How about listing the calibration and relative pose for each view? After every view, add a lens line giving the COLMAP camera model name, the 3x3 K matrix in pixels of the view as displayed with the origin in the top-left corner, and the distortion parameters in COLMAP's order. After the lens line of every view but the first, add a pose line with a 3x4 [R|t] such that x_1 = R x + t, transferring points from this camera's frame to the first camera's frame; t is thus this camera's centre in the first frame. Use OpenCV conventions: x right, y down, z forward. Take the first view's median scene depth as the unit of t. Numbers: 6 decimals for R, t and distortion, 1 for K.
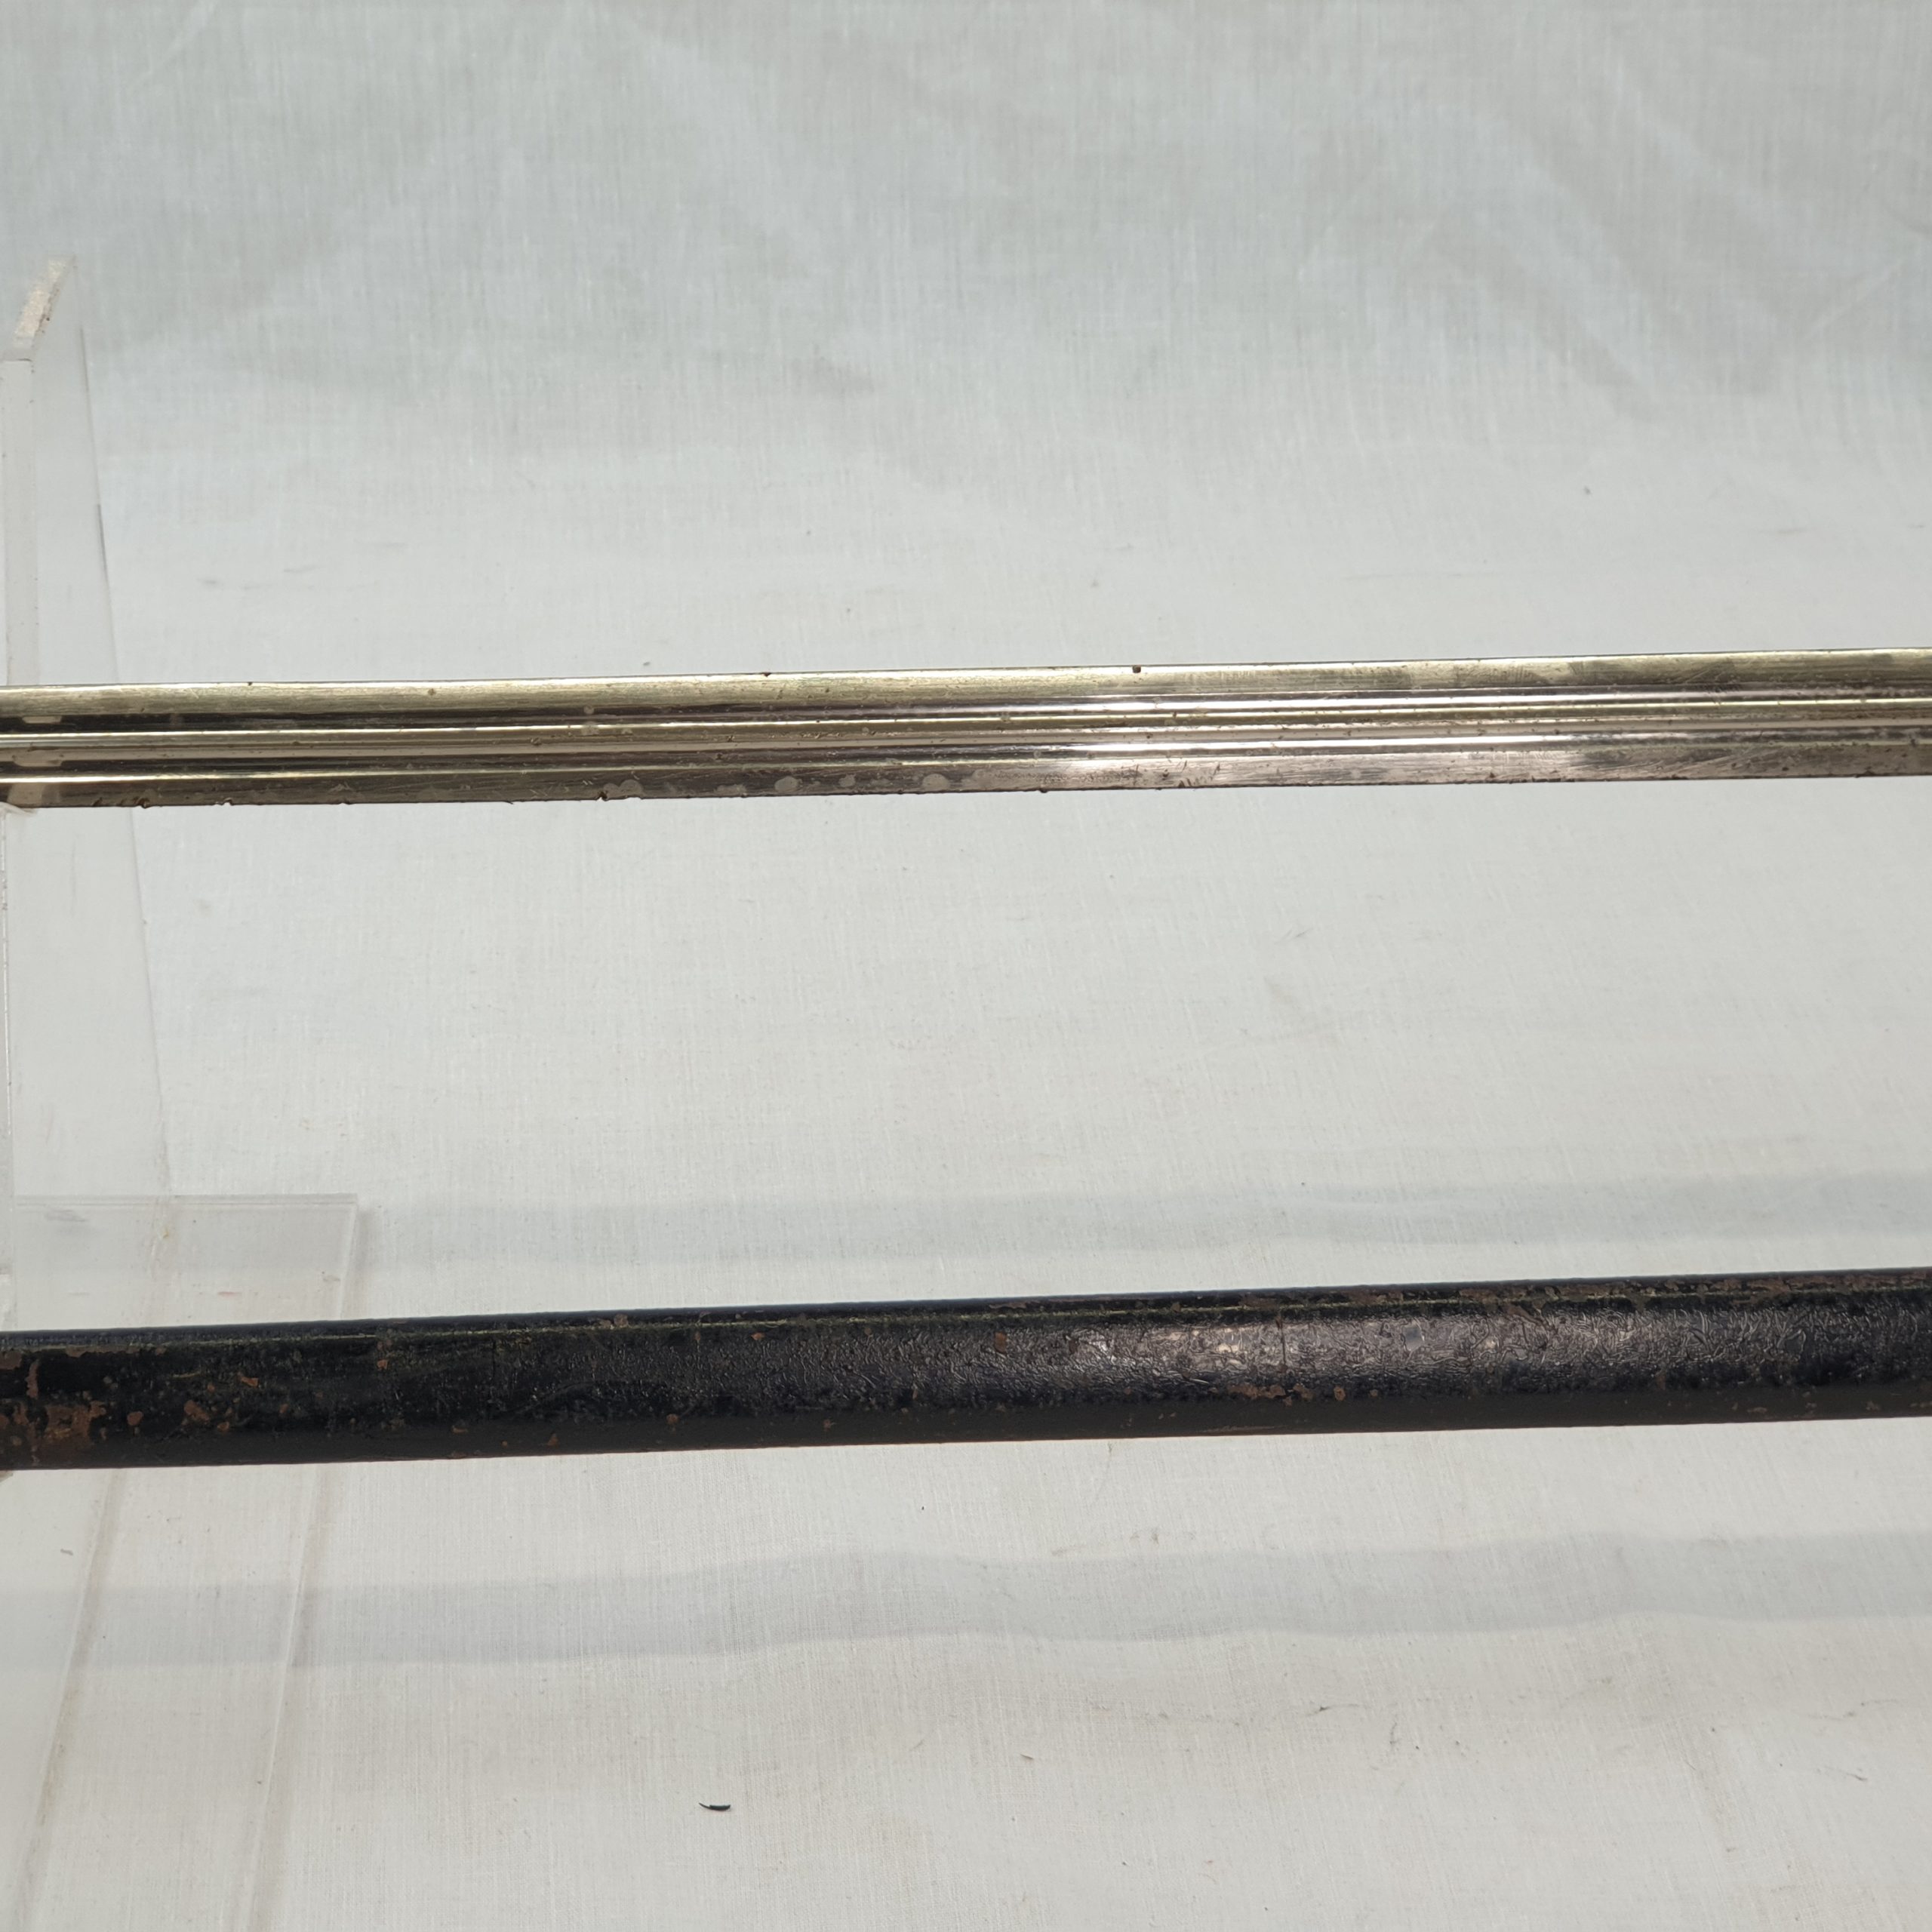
lens RADIAL K [[4074.4, 0, 962.2], [0, 4074.4, 996.2], [0, 0, 1]] dist [0.090789, 0.000000]
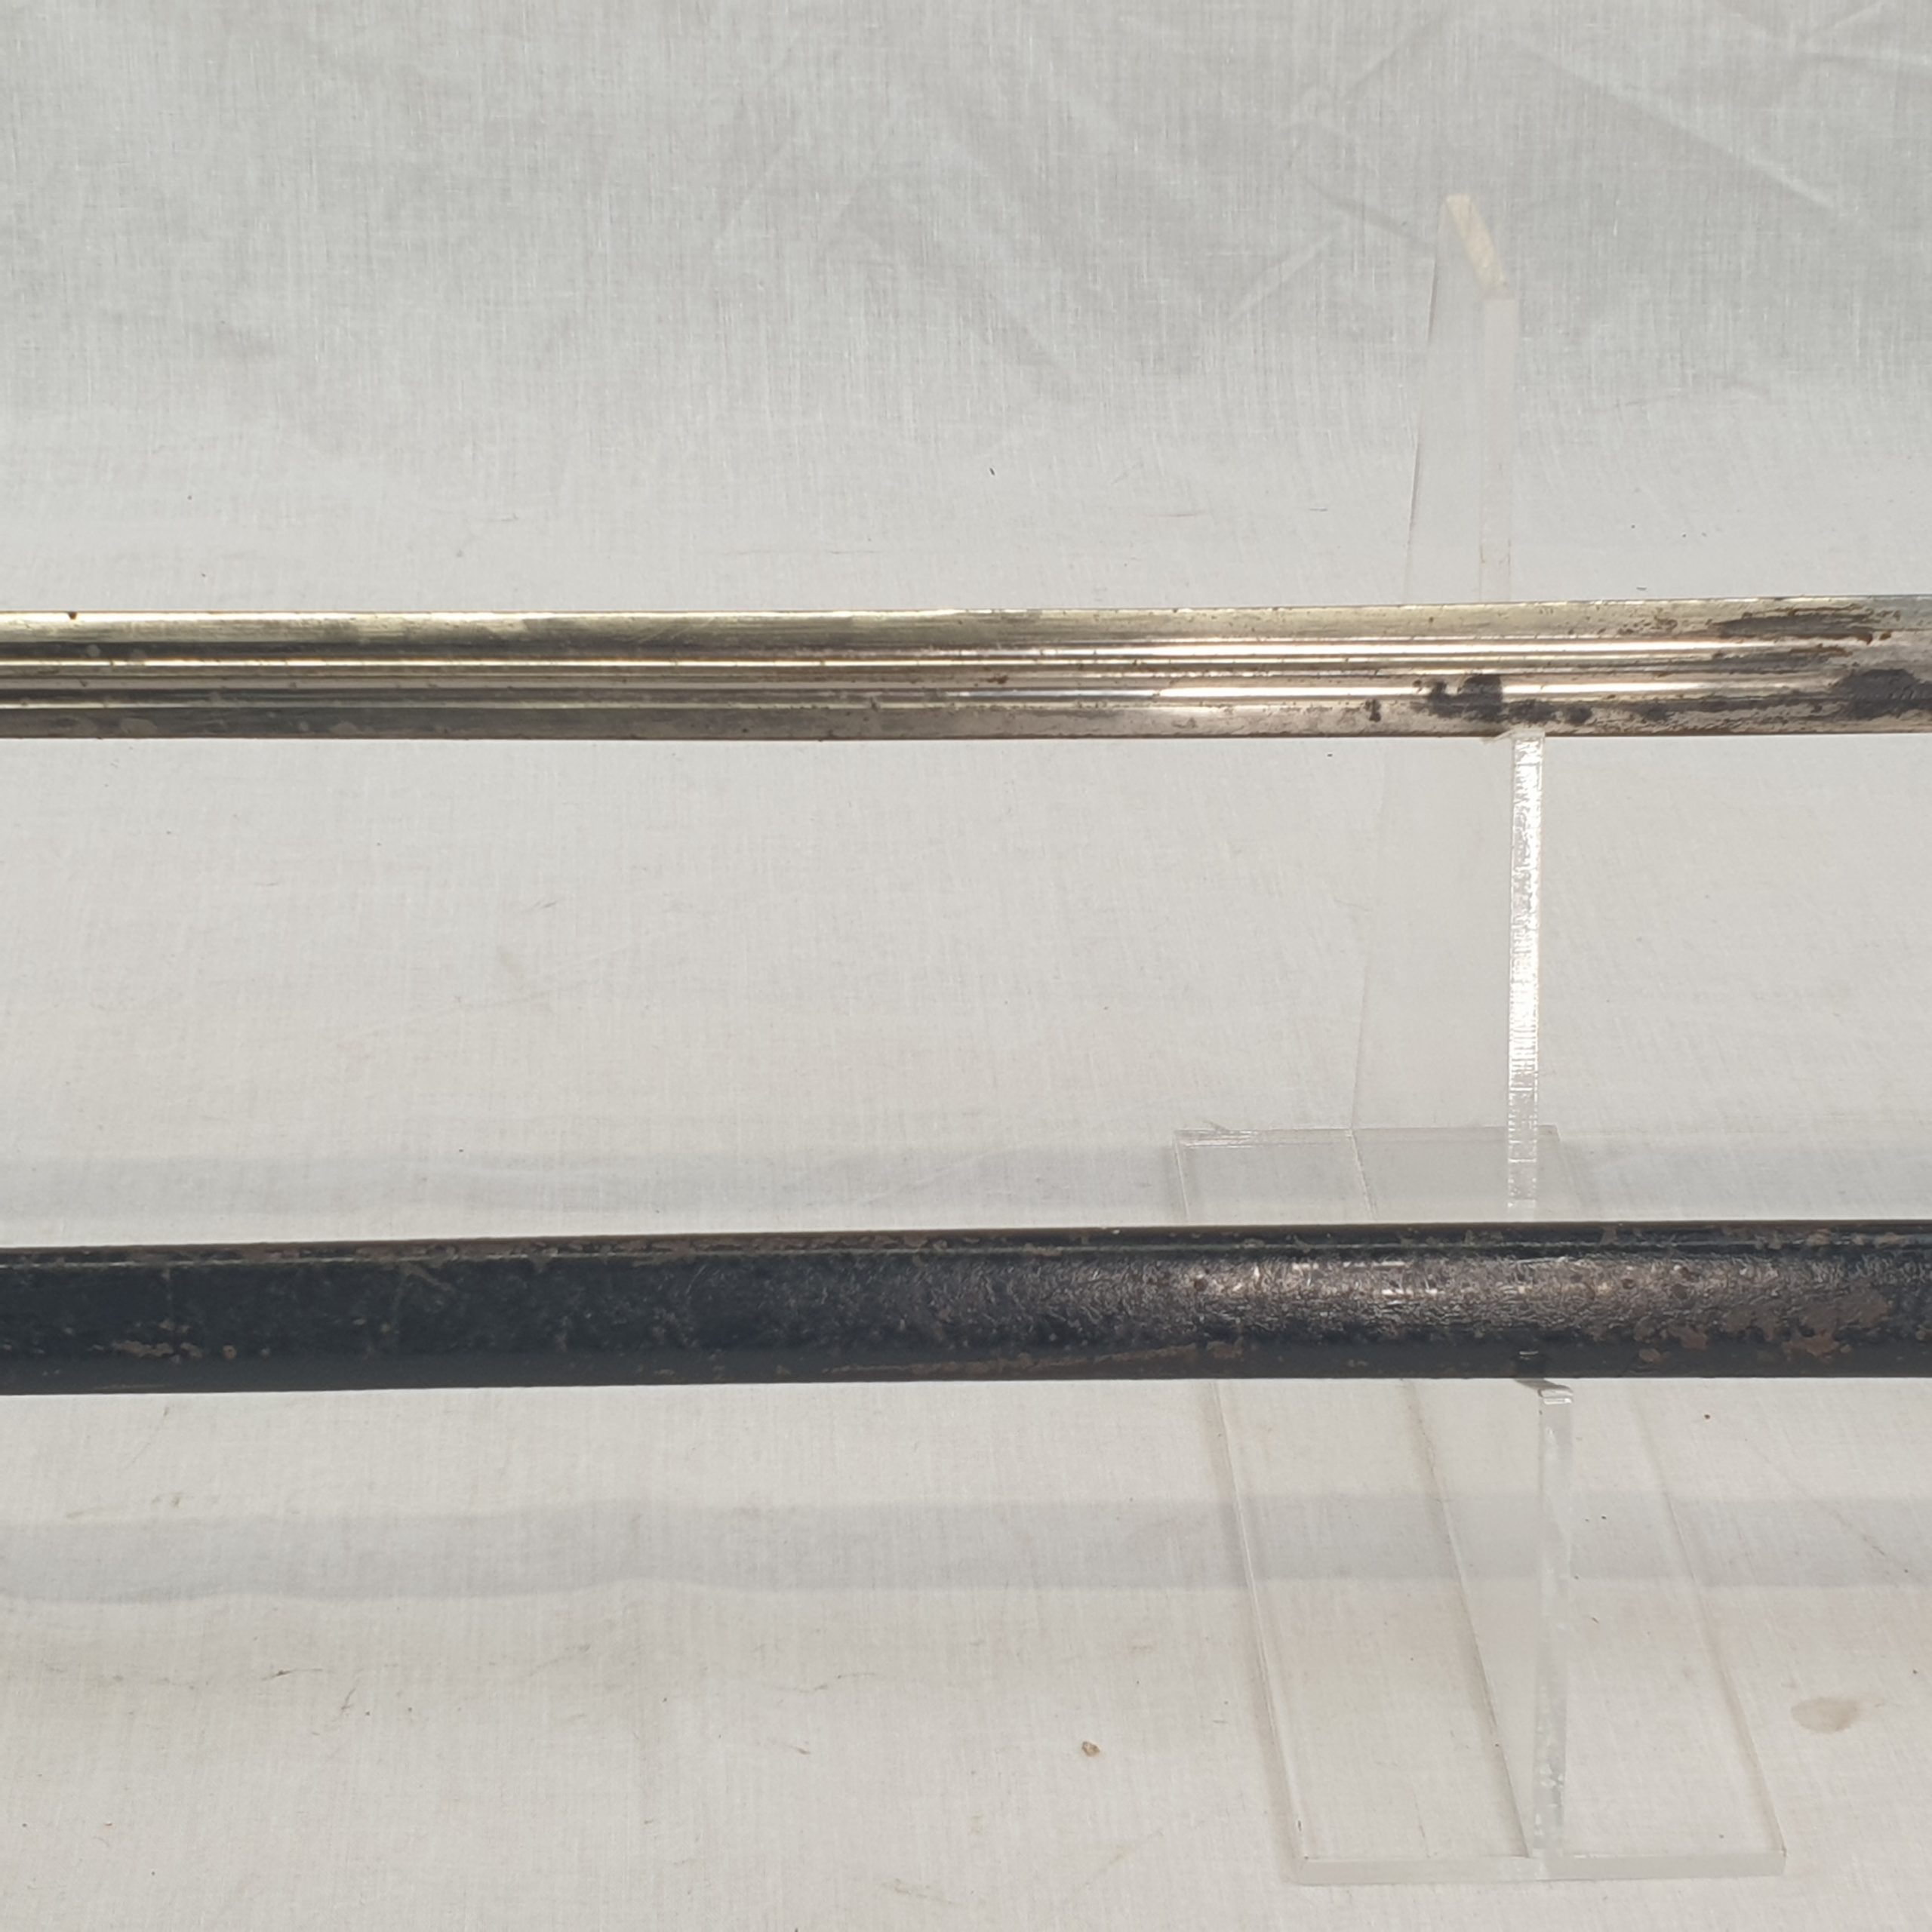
lens RADIAL K [[4055.5, 0, 946.4], [0, 4055.5, 1001.4], [0, 0, 1]] dist [0.240053, 0.000000]
pose [[0.998911, 0.015756, -0.043921, 0.244262], [-0.015792, 0.999875, -0.000479, 0.008352], [0.043908, 0.001172, 0.999035, 0.013467]]
